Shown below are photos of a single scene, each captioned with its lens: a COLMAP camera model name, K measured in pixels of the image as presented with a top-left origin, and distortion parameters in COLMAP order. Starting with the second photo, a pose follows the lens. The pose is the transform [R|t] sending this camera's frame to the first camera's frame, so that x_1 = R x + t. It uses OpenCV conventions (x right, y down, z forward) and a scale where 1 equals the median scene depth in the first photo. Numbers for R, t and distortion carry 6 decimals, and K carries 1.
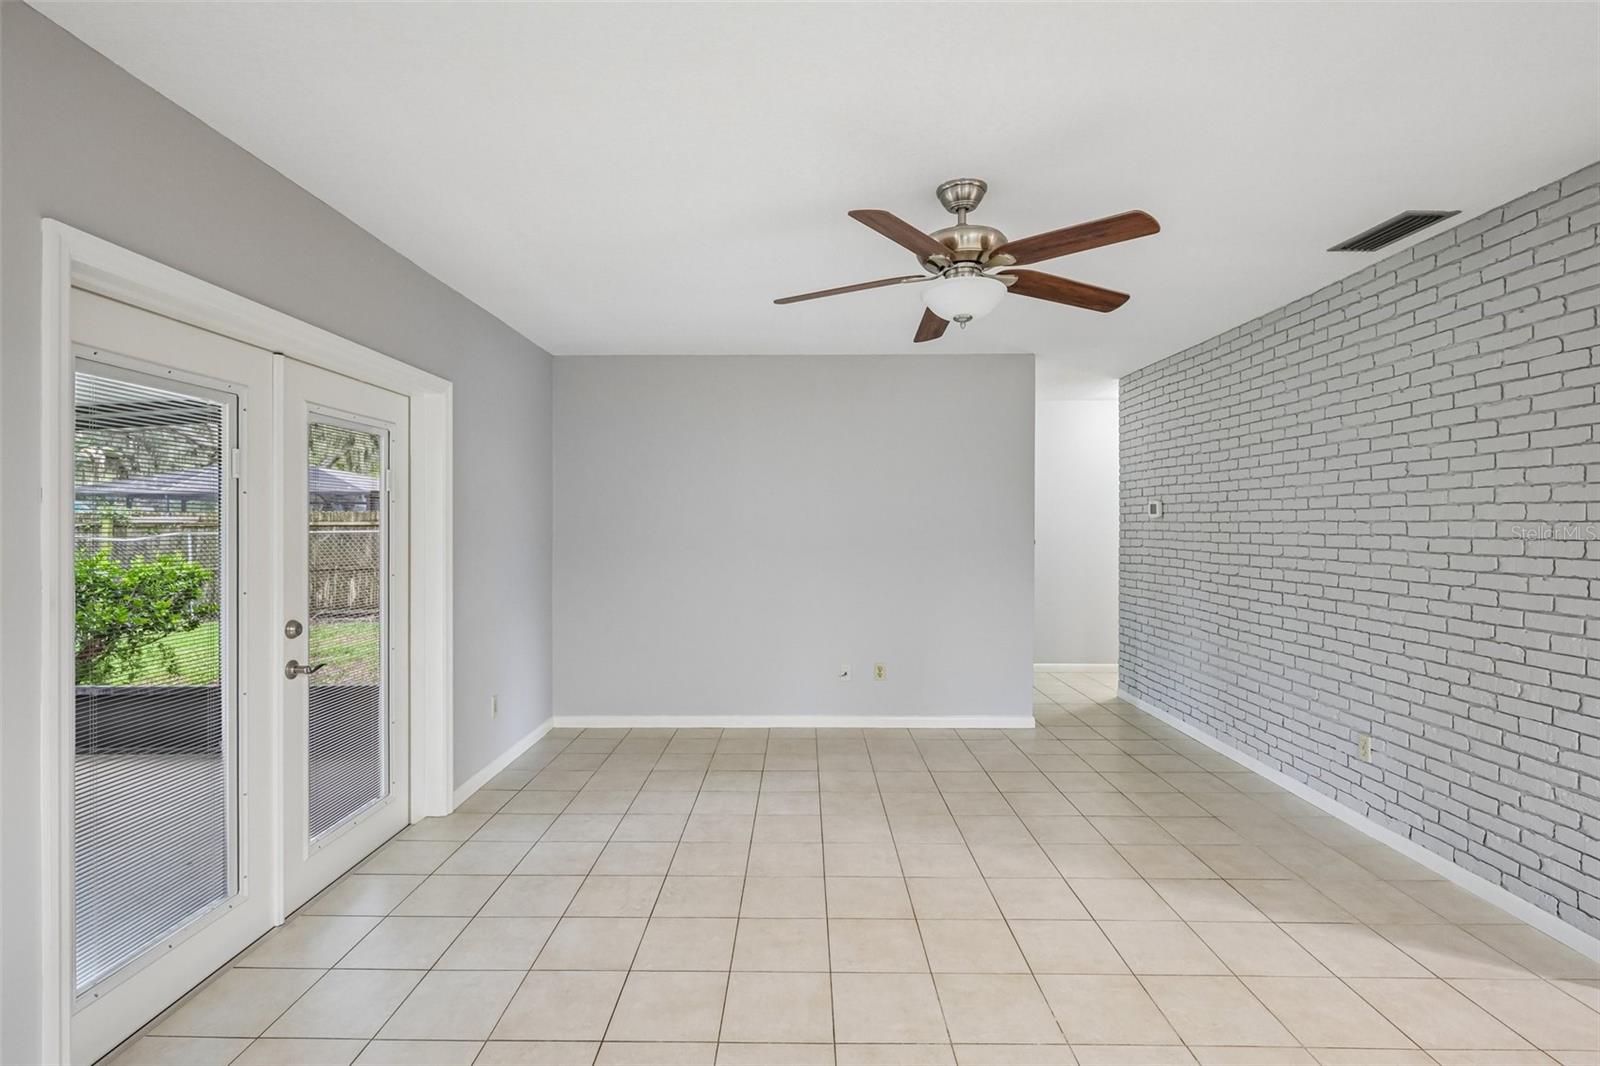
lens RADIAL K [[747.0, 0, 797.7], [0, 747.0, 531.7], [0, 0, 1]] dist [-0.006696, 0.002637]
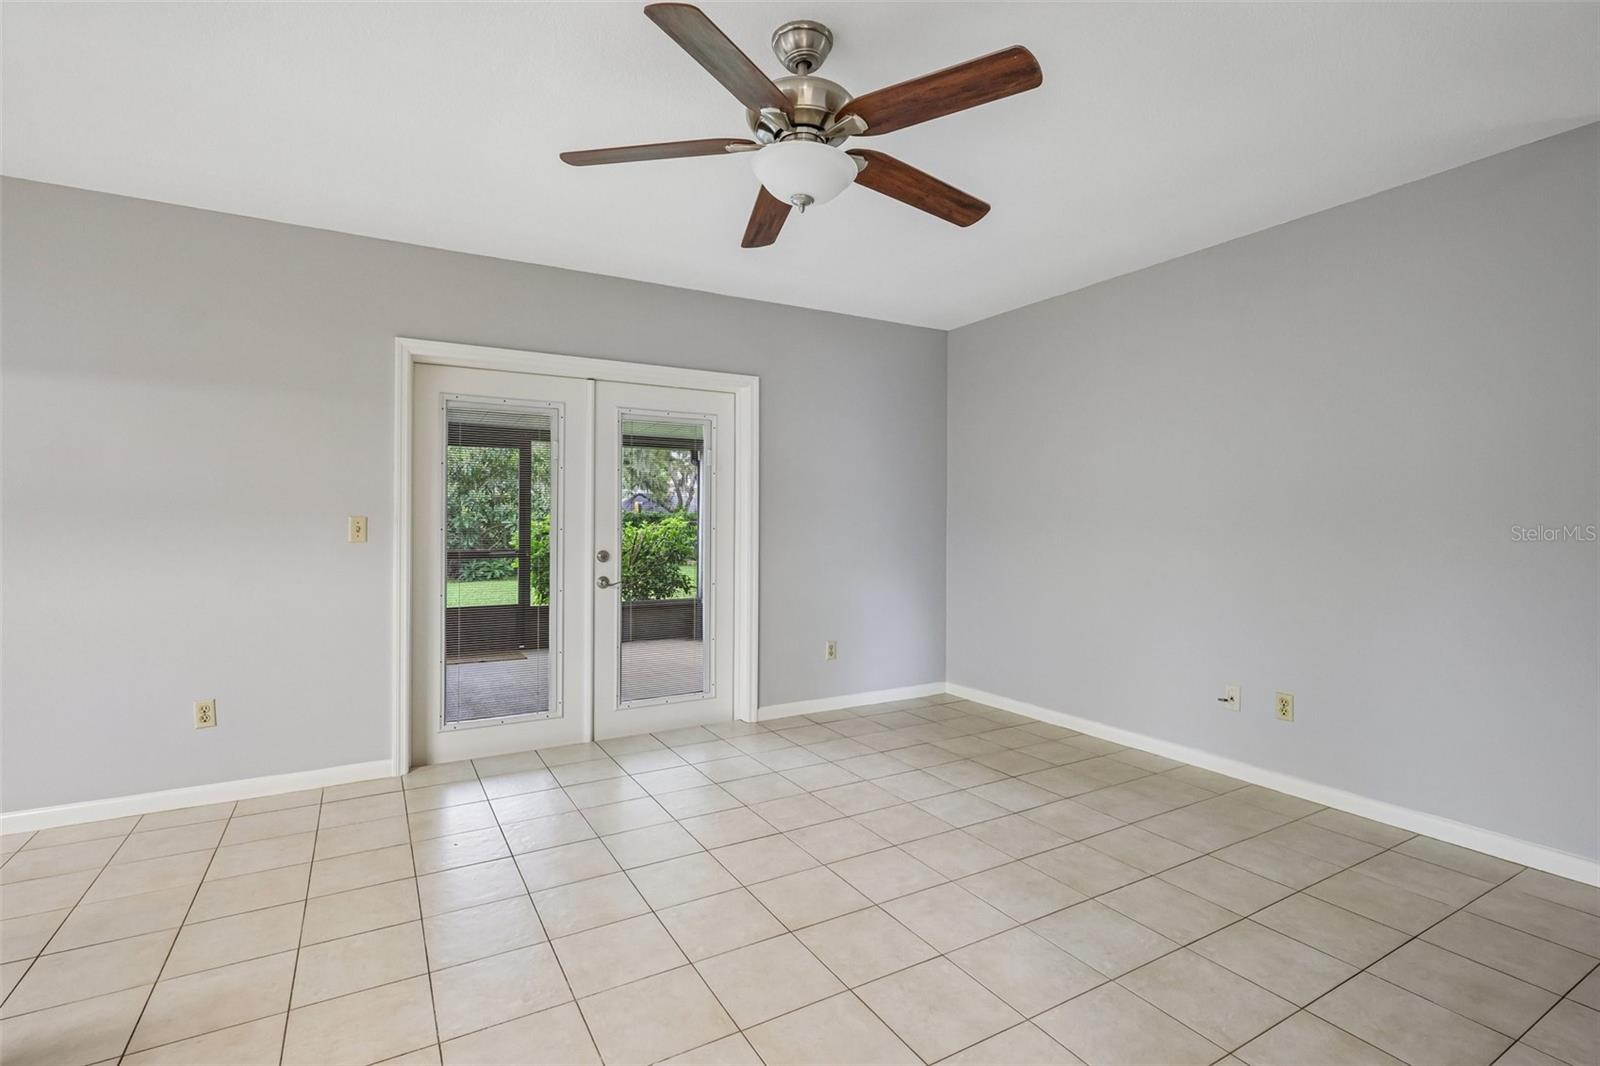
lens RADIAL K [[747.0, 0, 800.2], [0, 747.0, 529.8], [0, 0, 1]] dist [-0.006696, 0.002637]
pose [[0.512577, 0.015151, -0.858507, 0.696775], [-0.012232, 0.999872, 0.010342, 0.044484], [0.858554, 0.005200, 0.512697, 0.453869]]
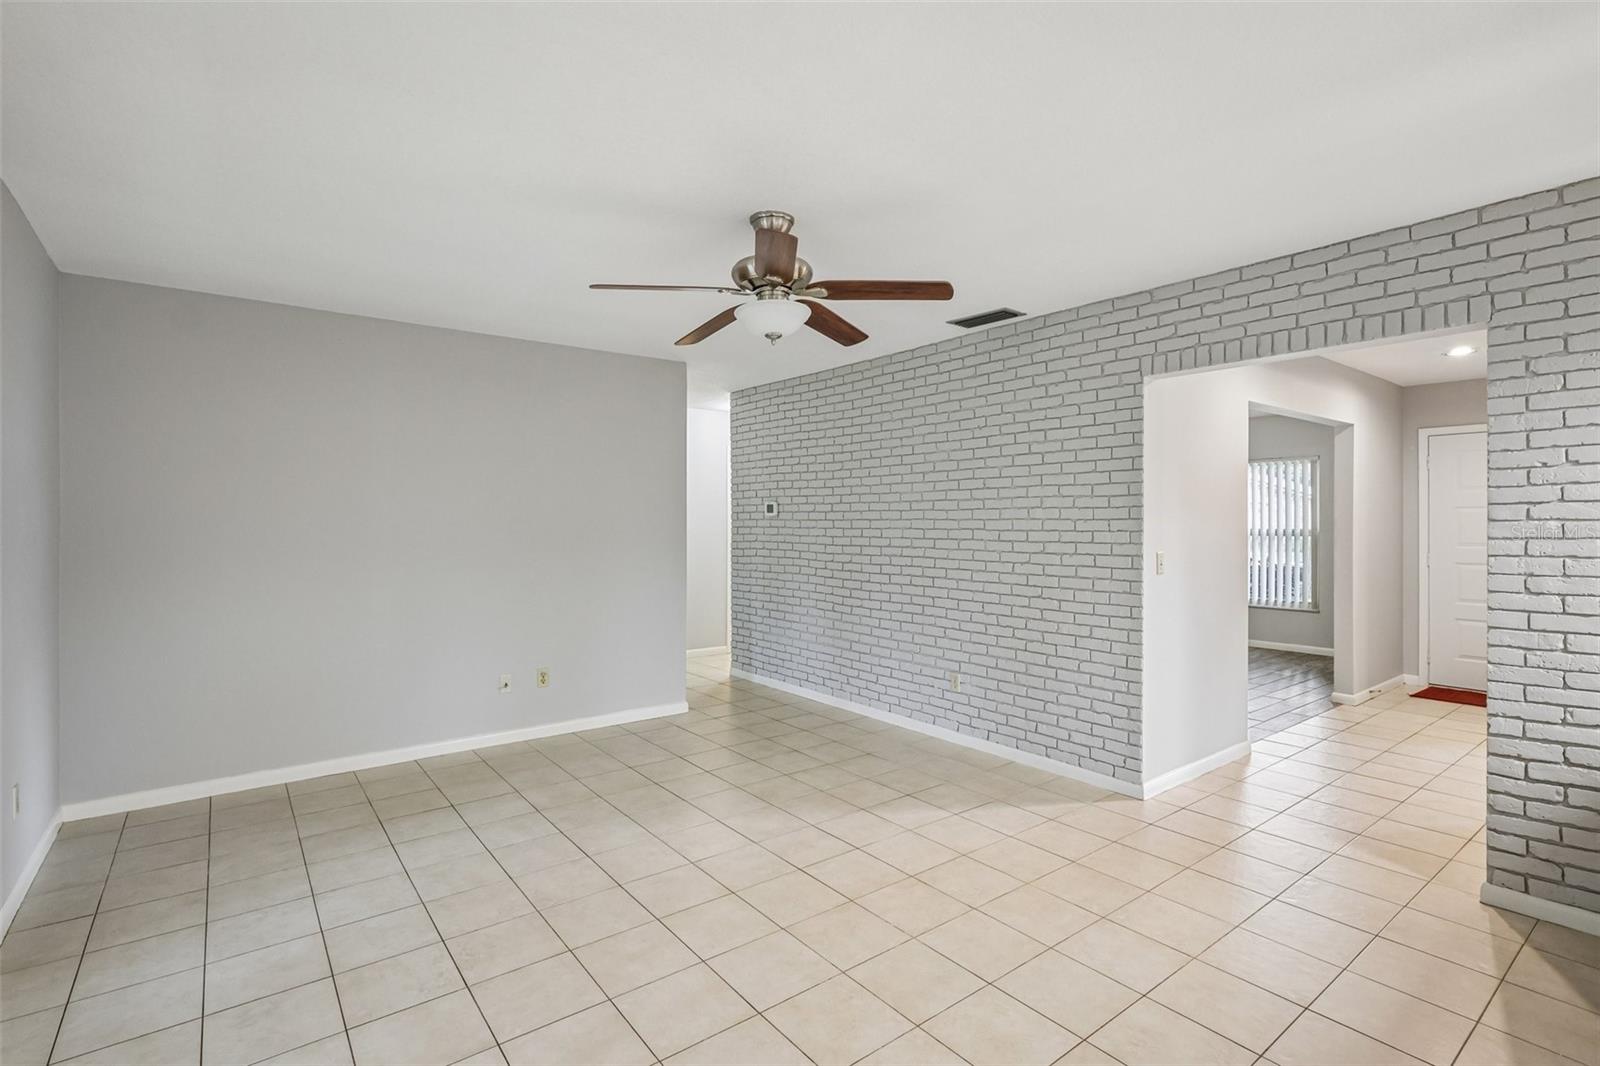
lens RADIAL K [[747.0, 0, 806.9], [0, 747.0, 527.5], [0, 0, 1]] dist [-0.006696, 0.002637]
pose [[0.784843, -0.005760, 0.619668, -0.327976], [0.007464, 0.999972, -0.000158, -0.000659], [-0.619650, 0.004749, 0.784864, 0.076000]]
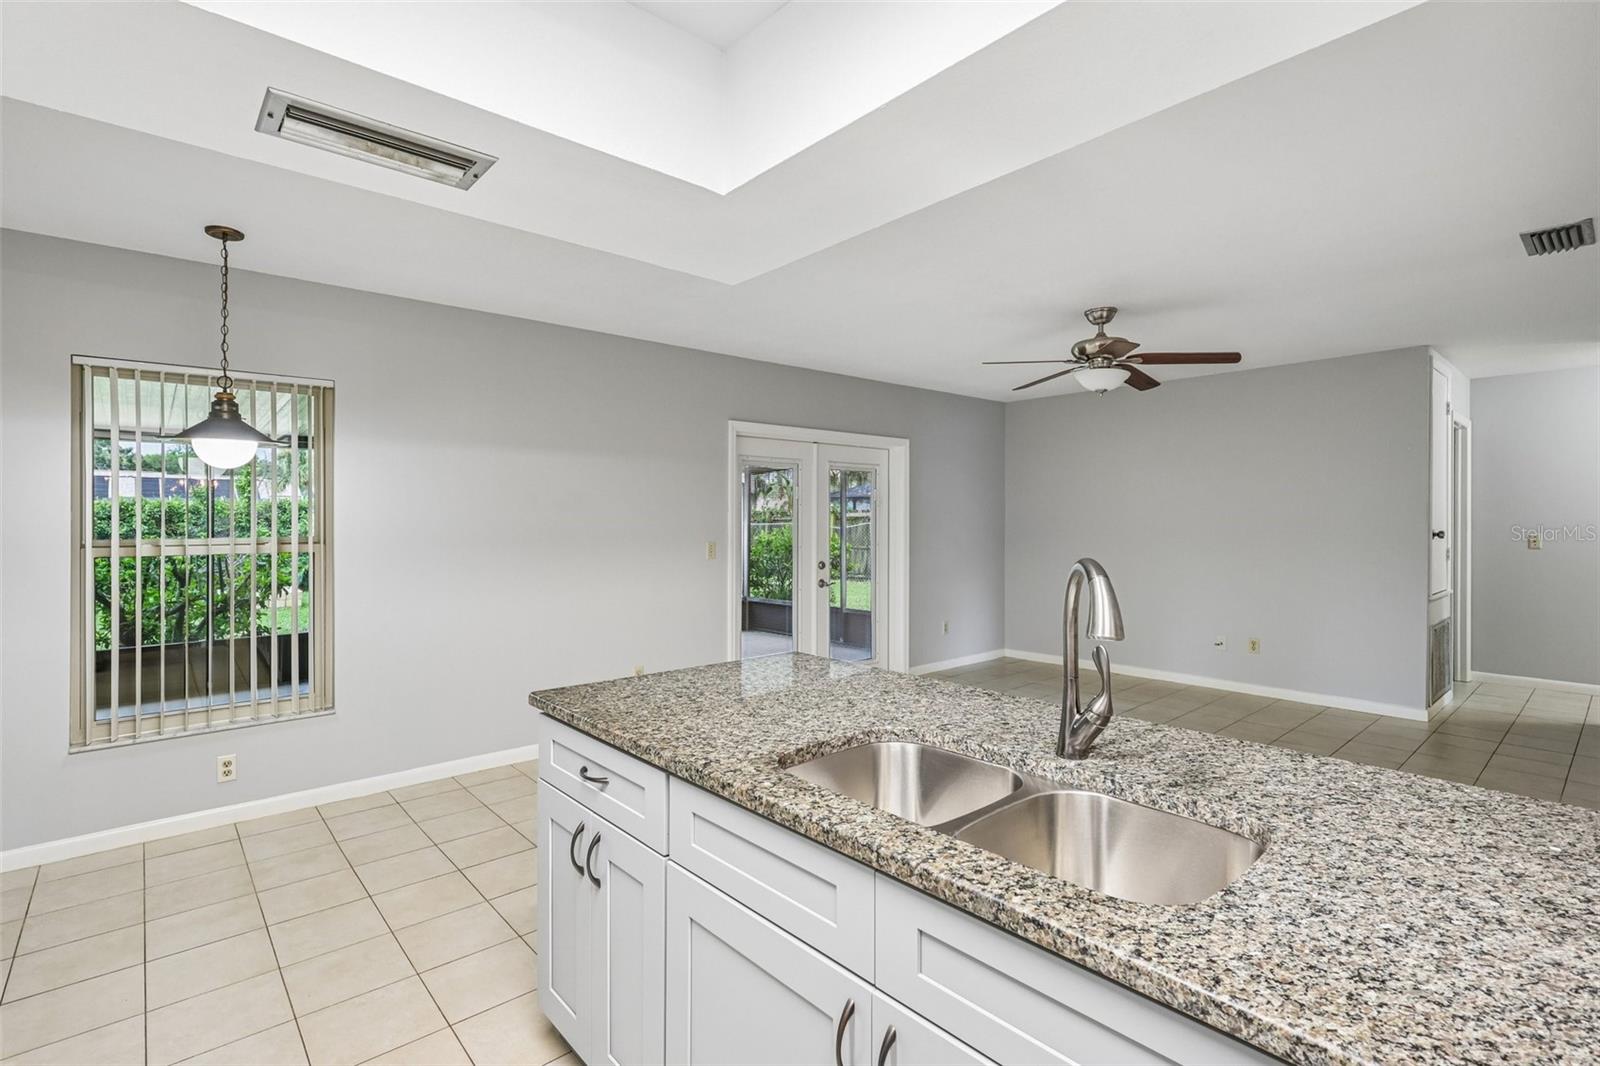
lens RADIAL K [[747.0, 0, 803.7], [0, 747.0, 520.7], [0, 0, 1]] dist [-0.006696, 0.002637]
pose [[0.675718, 0.002992, -0.737154, 0.747216], [-0.006568, 0.999977, -0.001962, 0.002793], [0.737131, 0.006168, 0.675722, -0.436045]]
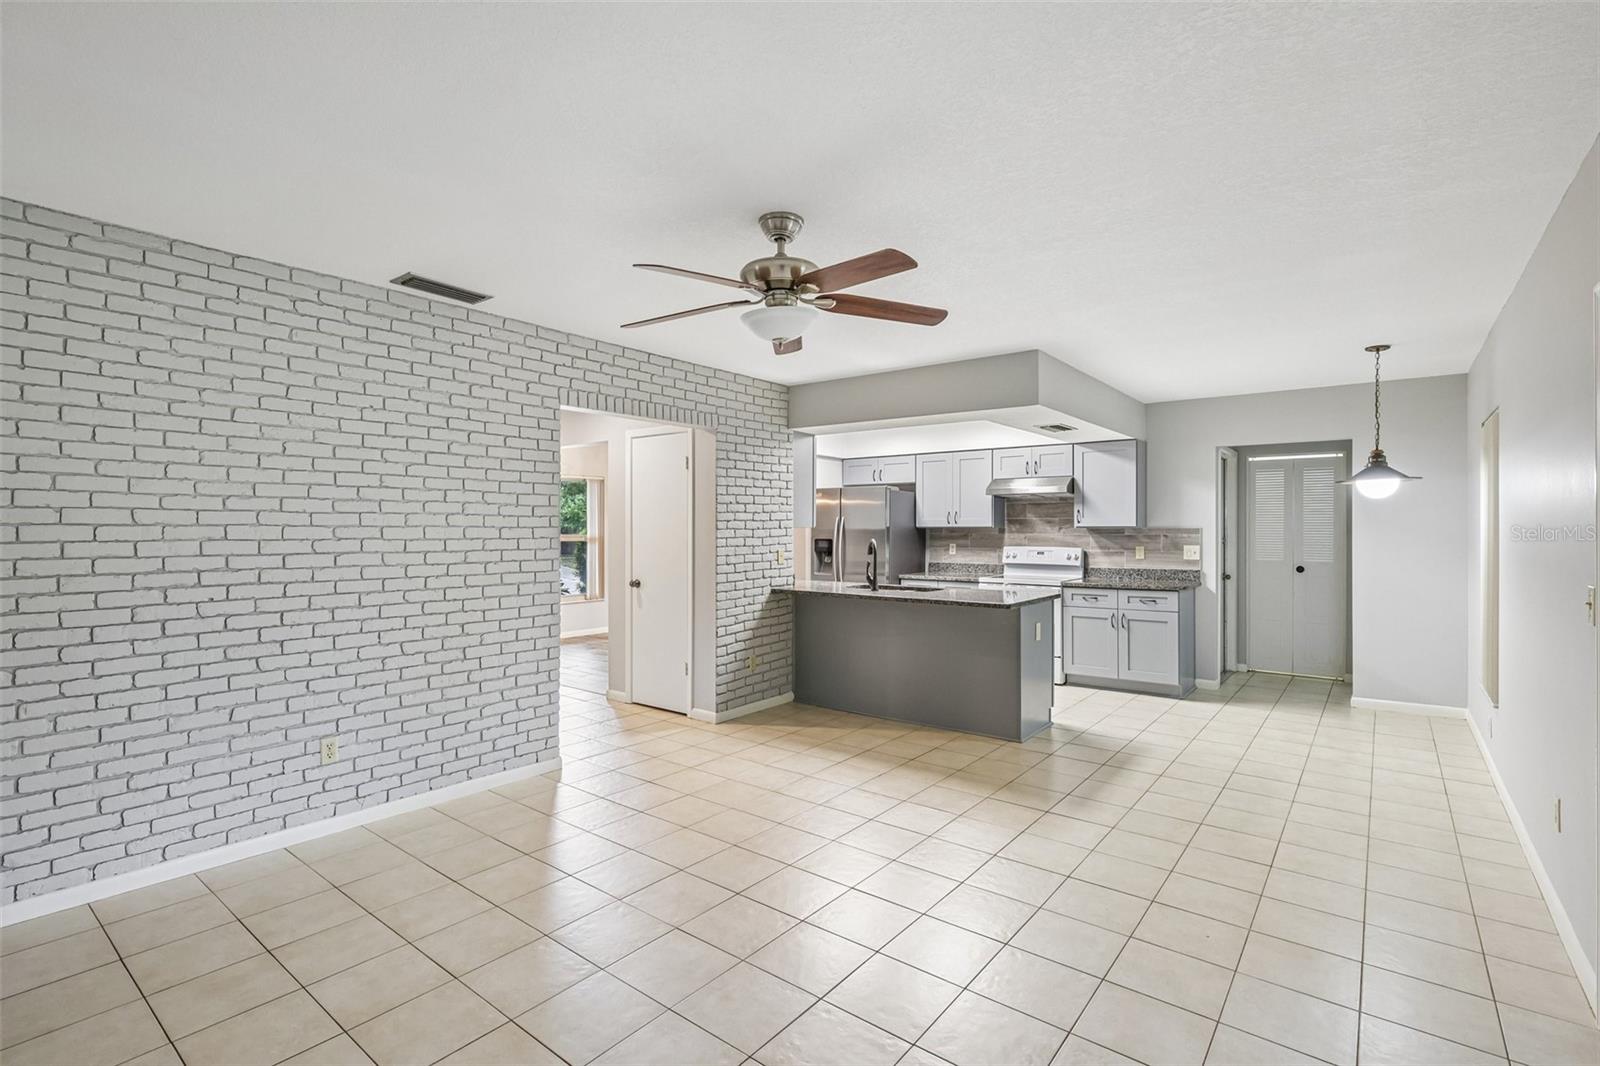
lens RADIAL K [[747.0, 0, 787.2], [0, 747.0, 533.3], [0, 0, 1]] dist [-0.006696, 0.002637]
pose [[-0.781774, -0.005174, 0.623541, -0.360382], [0.004273, 0.999898, 0.013655, -0.015458], [-0.623548, 0.013340, -0.781671, 1.429393]]
